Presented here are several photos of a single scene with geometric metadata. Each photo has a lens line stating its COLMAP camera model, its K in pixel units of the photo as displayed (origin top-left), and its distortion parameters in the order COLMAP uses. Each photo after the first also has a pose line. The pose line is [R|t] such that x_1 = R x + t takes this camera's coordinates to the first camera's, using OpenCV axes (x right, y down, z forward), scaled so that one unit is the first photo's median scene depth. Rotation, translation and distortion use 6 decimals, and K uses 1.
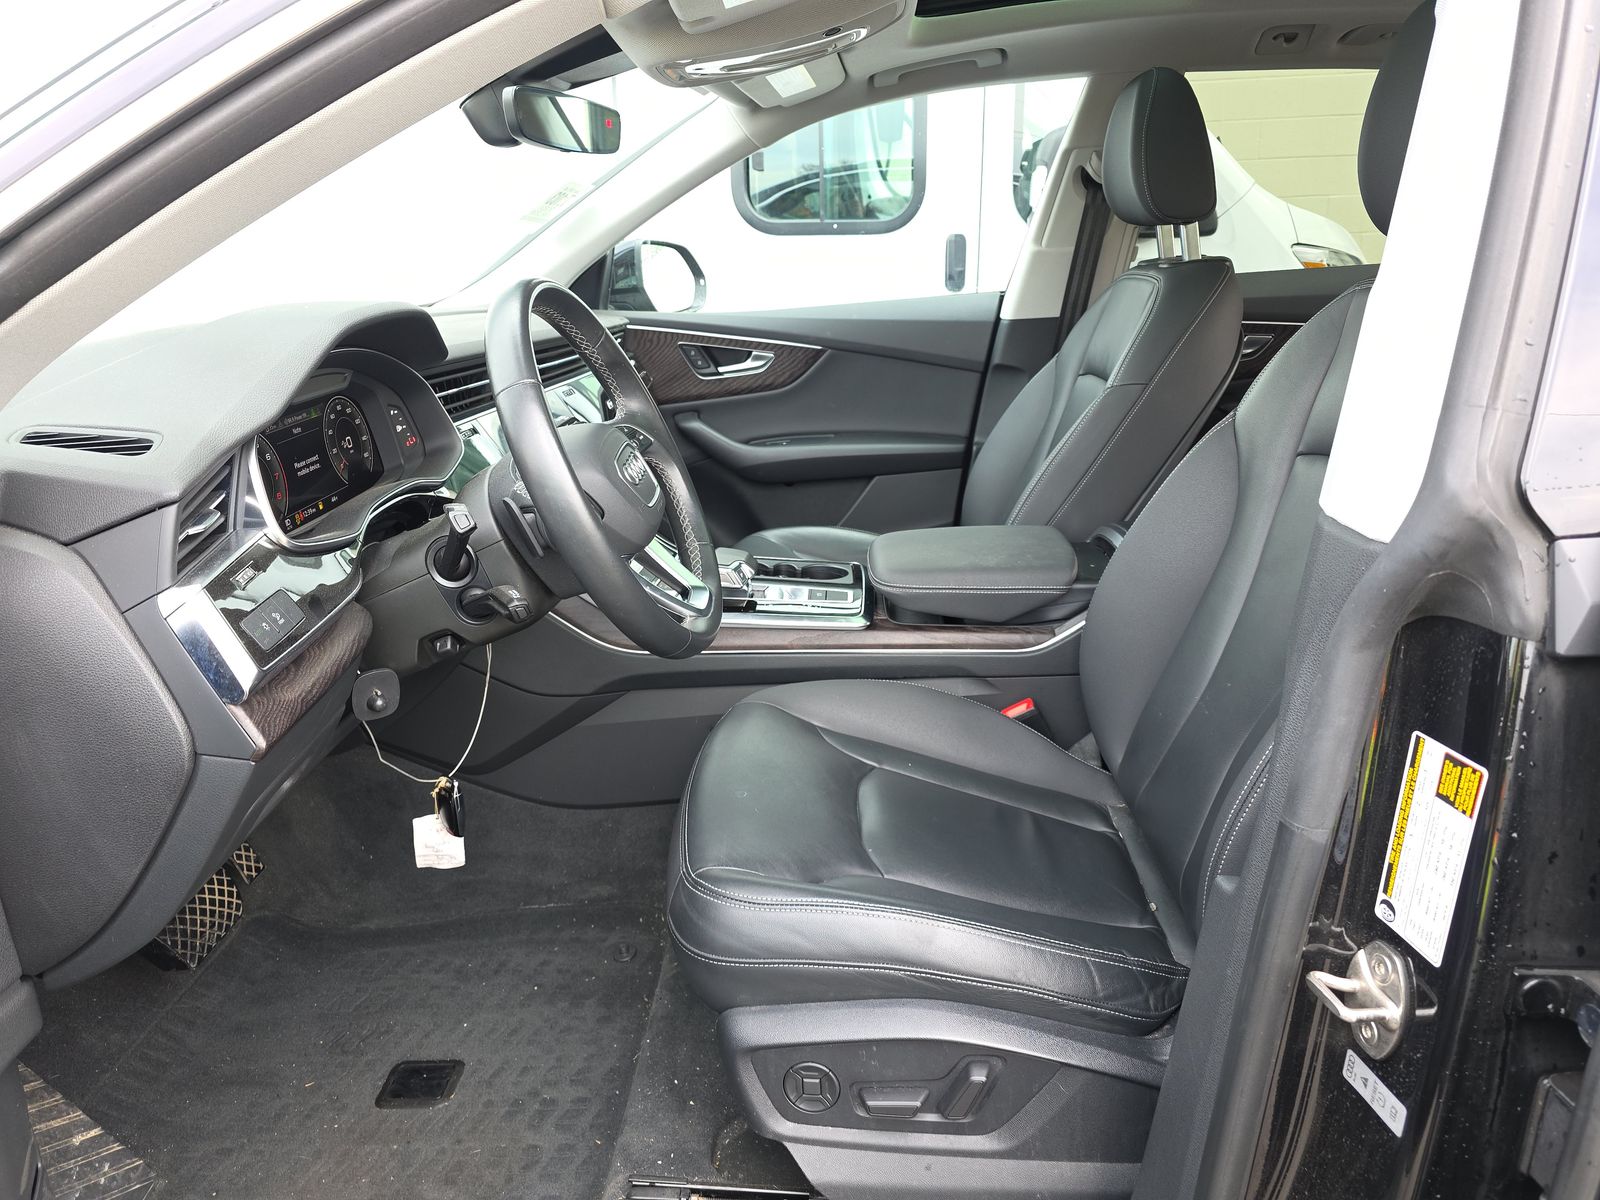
lens RADIAL K [[1077.6, 0, 799.9], [0, 1077.6, 609.0], [0, 0, 1]] dist [0.063032, -0.079369]
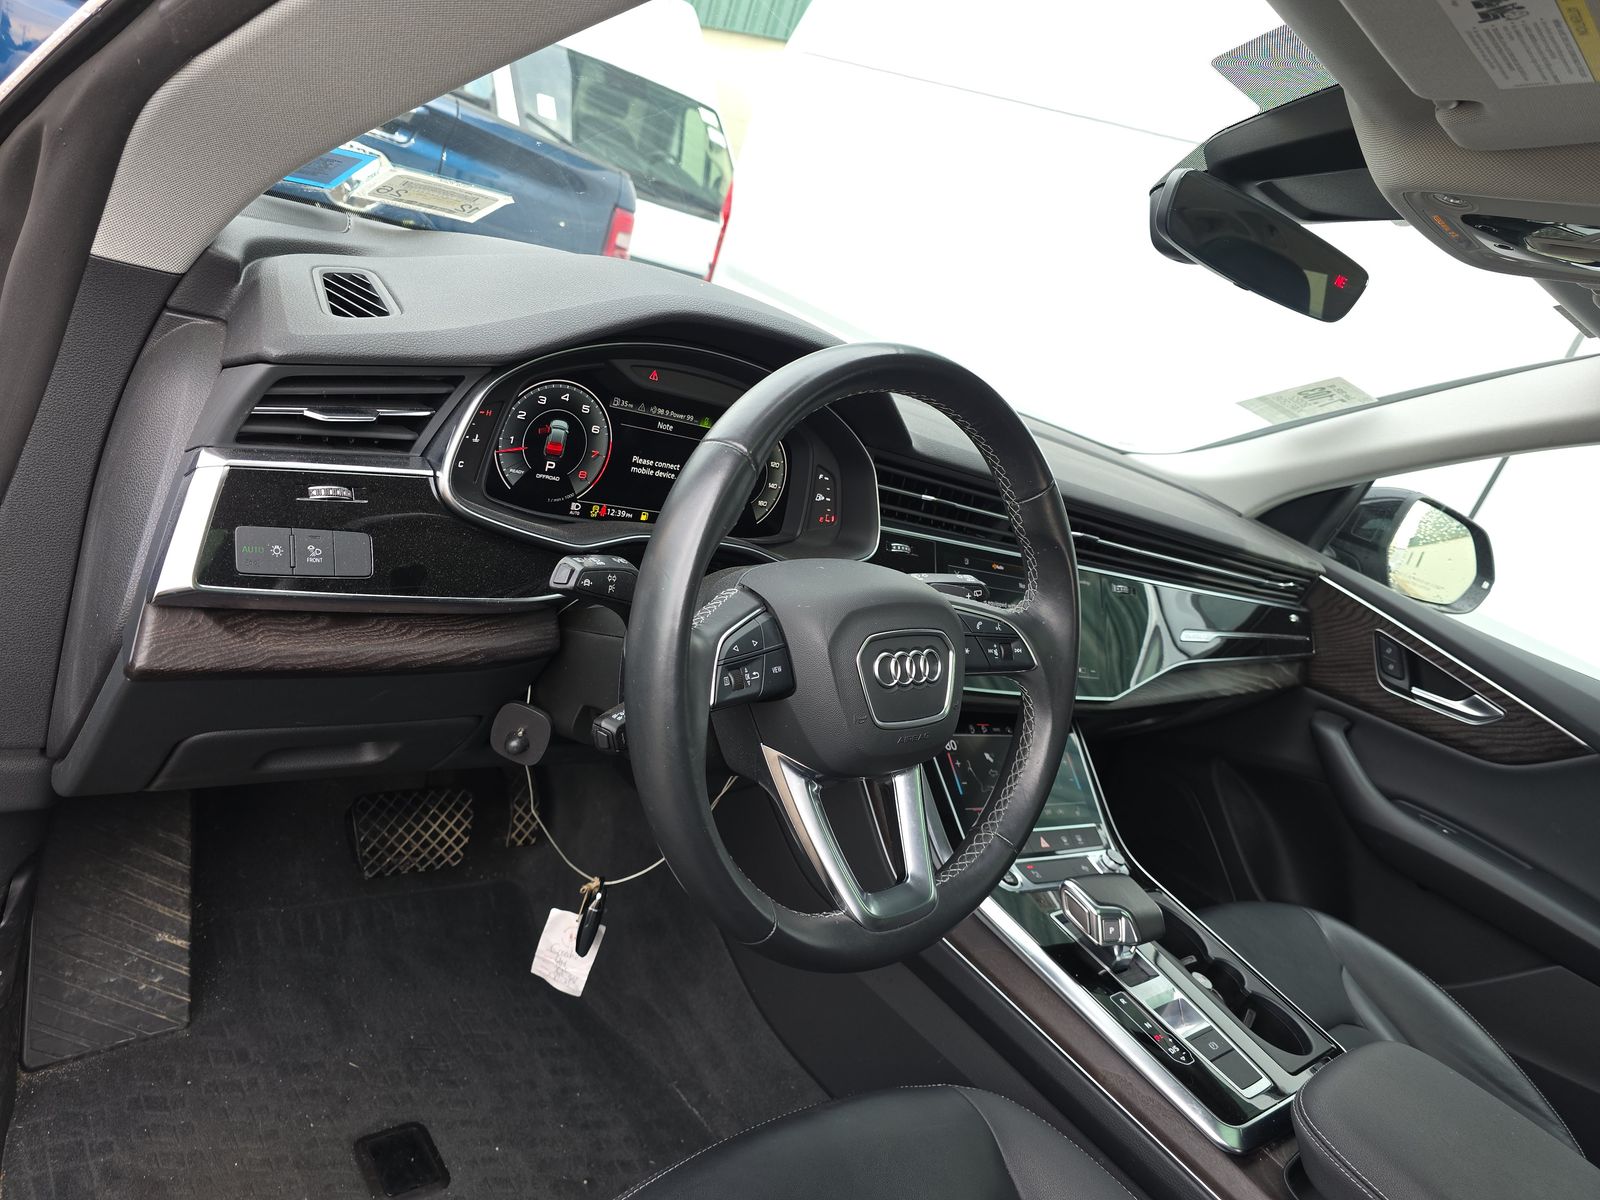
lens RADIAL K [[1077.6, 0, 799.9], [0, 1077.6, 609.0], [0, 0, 1]] dist [0.063032, -0.079369]
pose [[0.623825, 0.479565, -0.617139, 0.146547], [-0.573664, 0.817231, 0.055174, -0.125280], [0.530804, 0.319611, 0.784918, 0.363280]]
